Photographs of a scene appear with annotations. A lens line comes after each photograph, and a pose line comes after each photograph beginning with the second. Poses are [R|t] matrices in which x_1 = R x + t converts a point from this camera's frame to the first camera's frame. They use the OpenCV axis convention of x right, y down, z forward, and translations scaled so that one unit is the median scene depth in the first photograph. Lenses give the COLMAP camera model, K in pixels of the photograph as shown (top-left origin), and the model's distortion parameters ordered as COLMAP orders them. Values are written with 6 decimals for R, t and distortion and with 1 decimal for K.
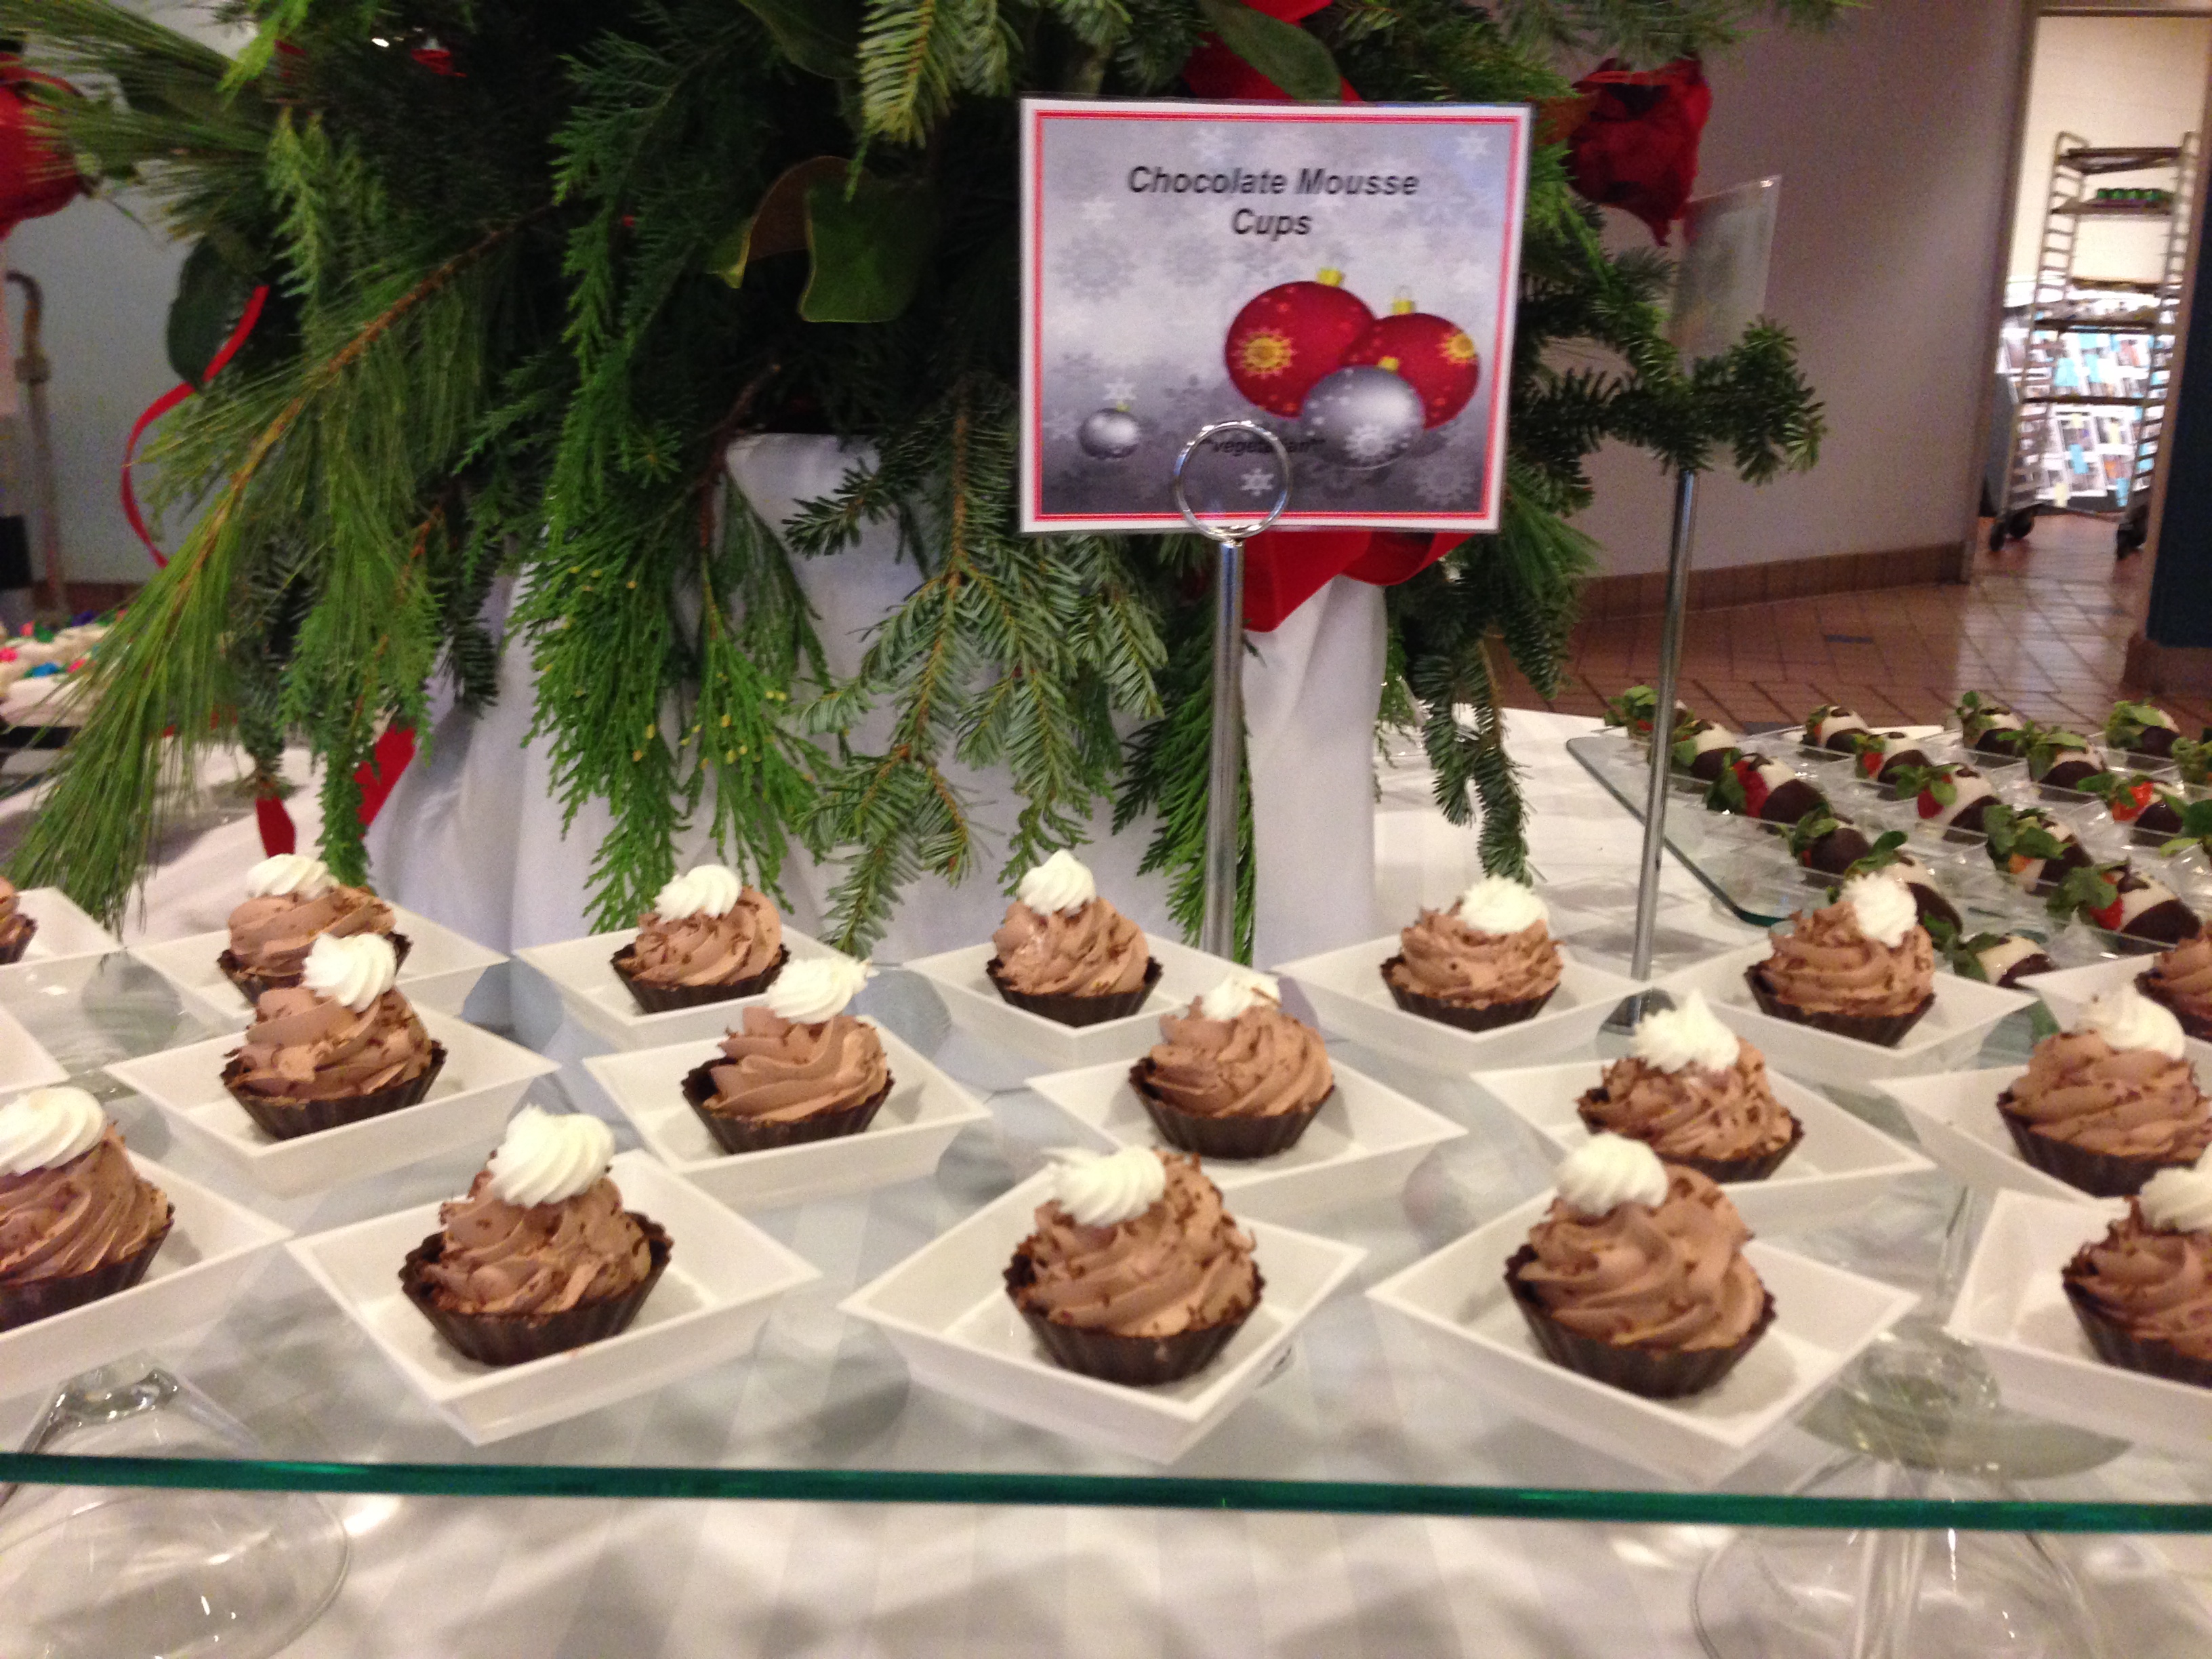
lens RADIAL K [[2390.2, 0, 1118.3], [0, 2390.2, 868.1], [0, 0, 1]] dist [0.119908, 0.011079]
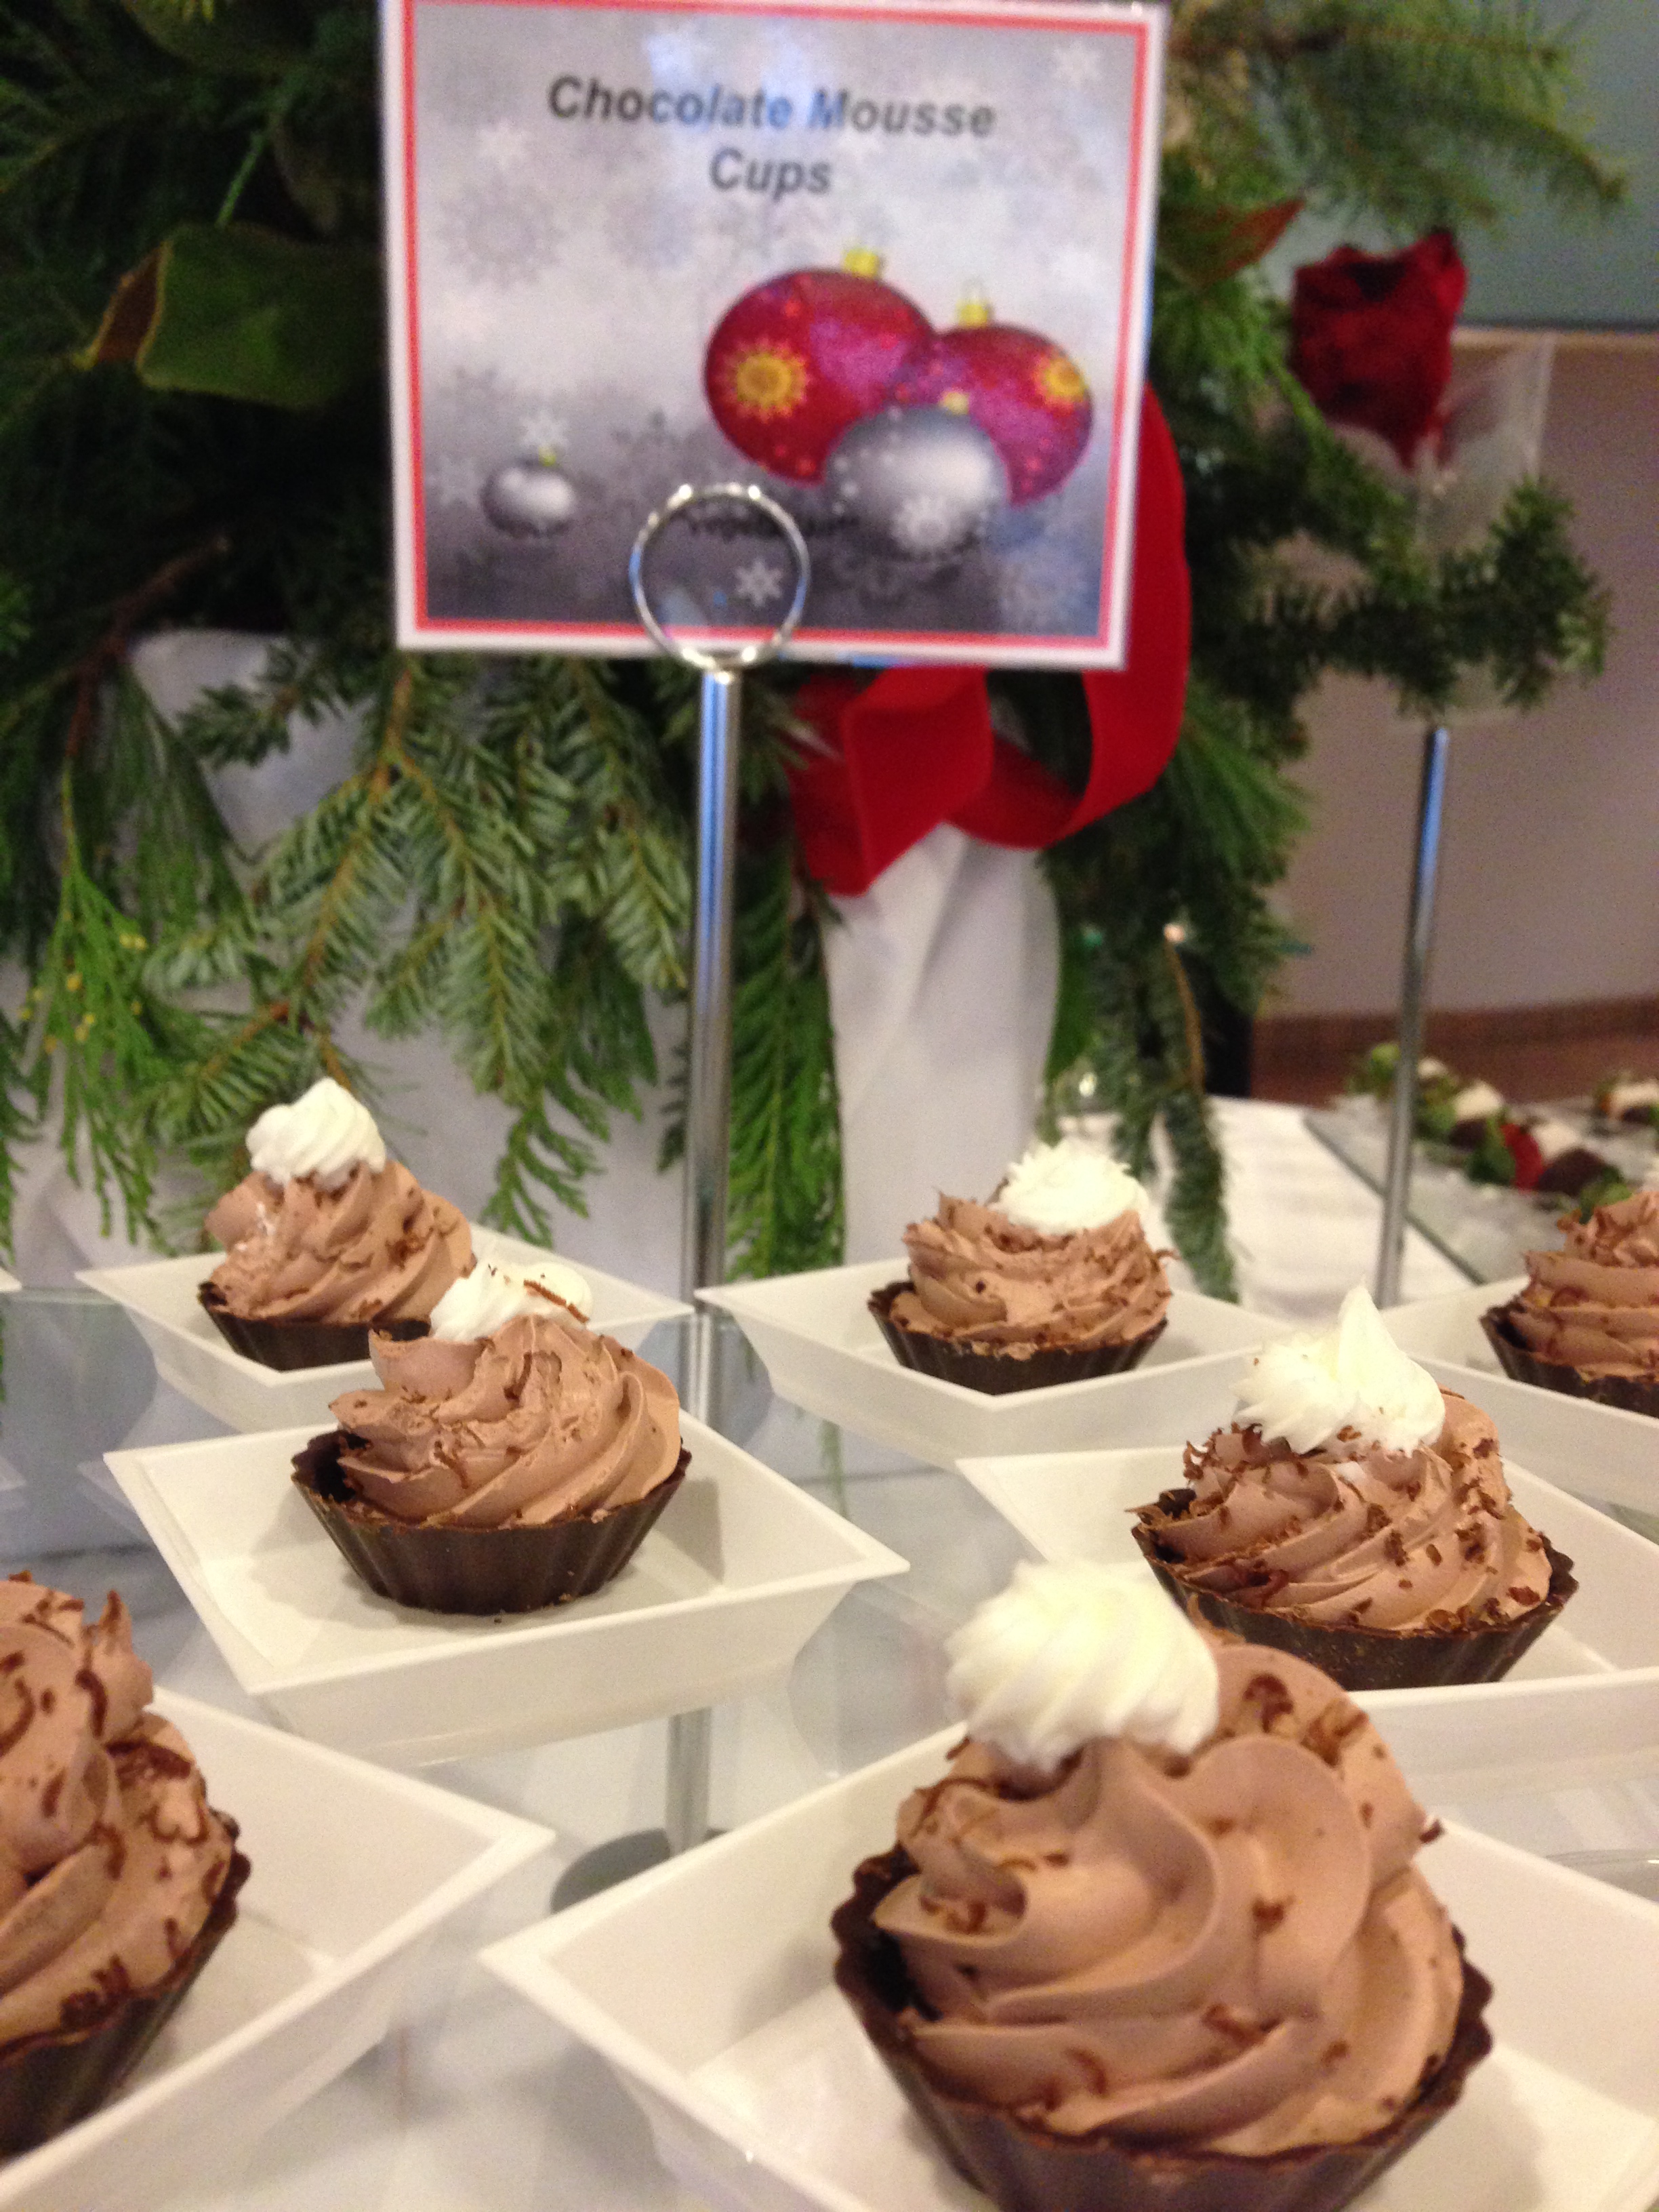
lens RADIAL K [[2541.4, 0, 829.5], [0, 2541.4, 1106.0], [0, 0, 1]] dist [0.210922, -0.646990]
pose [[0.999703, 0.020860, -0.012584, 0.091989], [-0.021768, 0.996803, -0.076872, 0.038120], [0.010940, 0.077123, 0.996962, 0.315099]]
